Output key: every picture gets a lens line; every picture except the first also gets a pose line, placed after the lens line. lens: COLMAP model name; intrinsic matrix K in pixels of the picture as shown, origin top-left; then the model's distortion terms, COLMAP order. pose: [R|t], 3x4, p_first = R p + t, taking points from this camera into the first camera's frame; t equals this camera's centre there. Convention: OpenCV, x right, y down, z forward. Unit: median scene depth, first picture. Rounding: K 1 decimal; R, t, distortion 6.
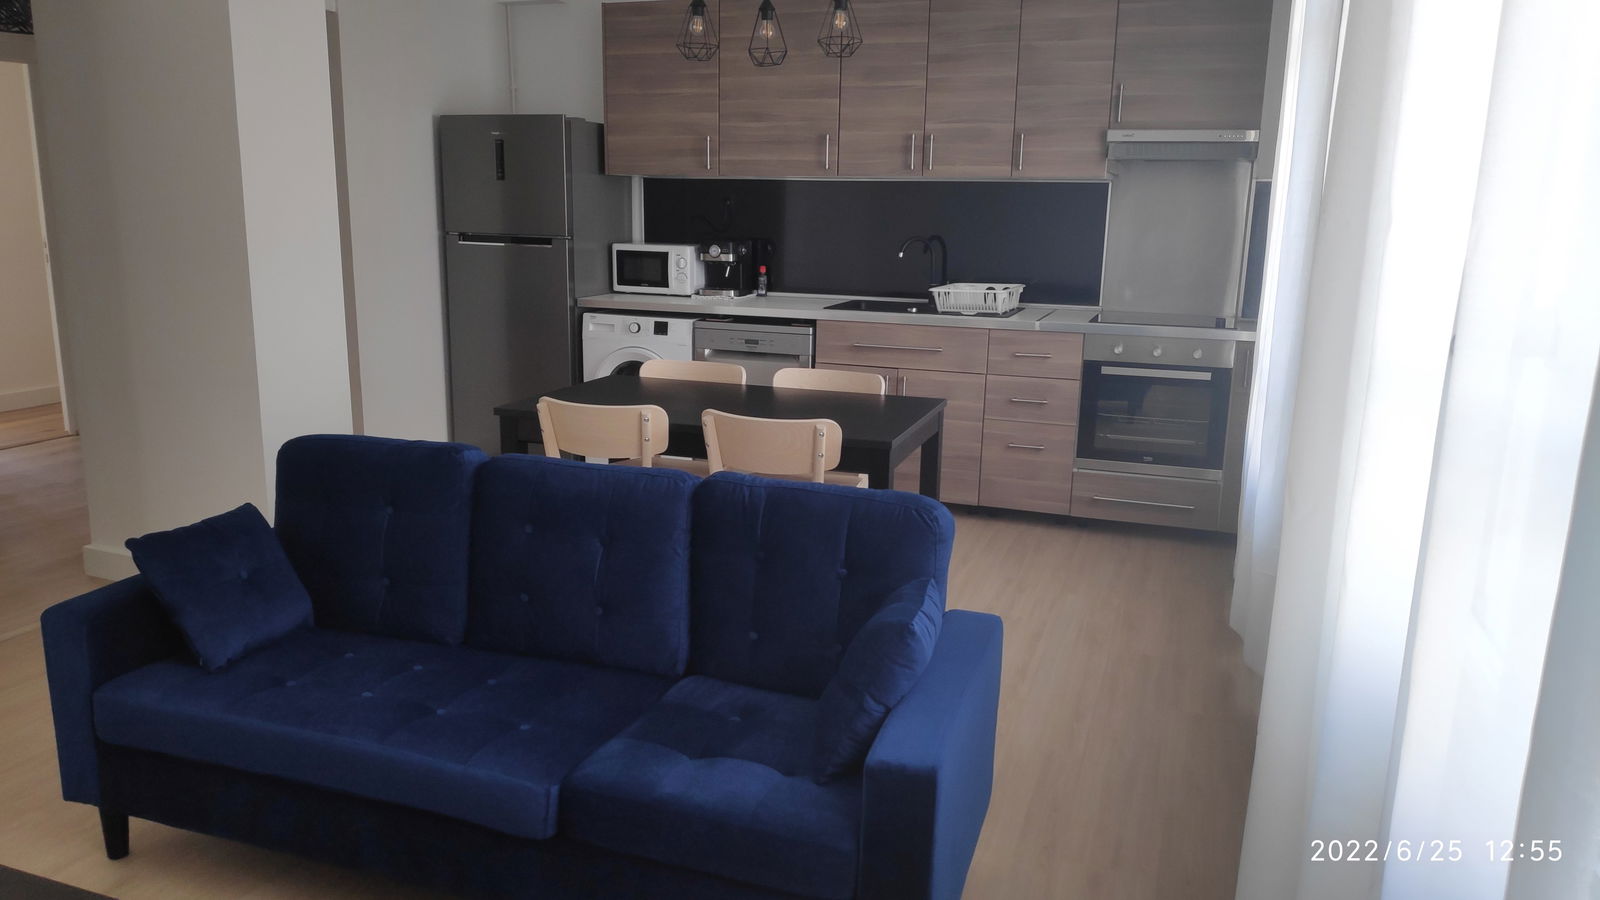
lens RADIAL K [[1158.1, 0, 800.0], [0, 1158.1, 450.0], [0, 0, 1]] dist [0.041553, -0.071543]
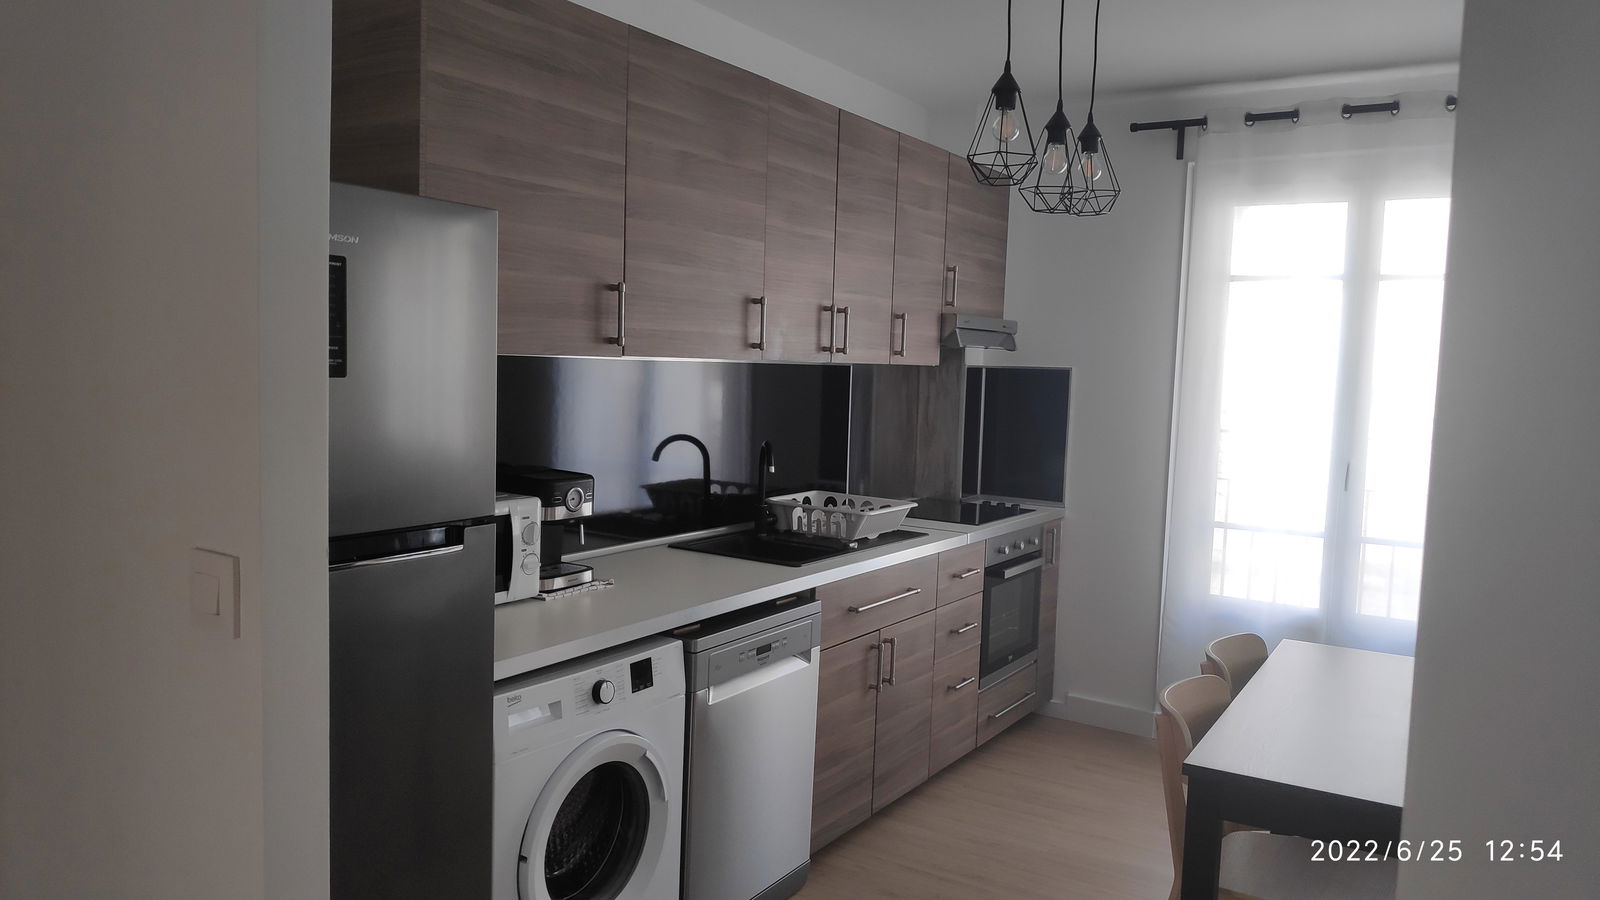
lens RADIAL K [[1158.1, 0, 800.0], [0, 1158.1, 450.0], [0, 0, 1]] dist [0.041553, -0.071543]
pose [[0.200574, -0.090409, 0.975498, -0.570821], [0.169369, 0.983939, 0.056367, -0.214322], [-0.964927, 0.153913, 0.212665, 0.830330]]
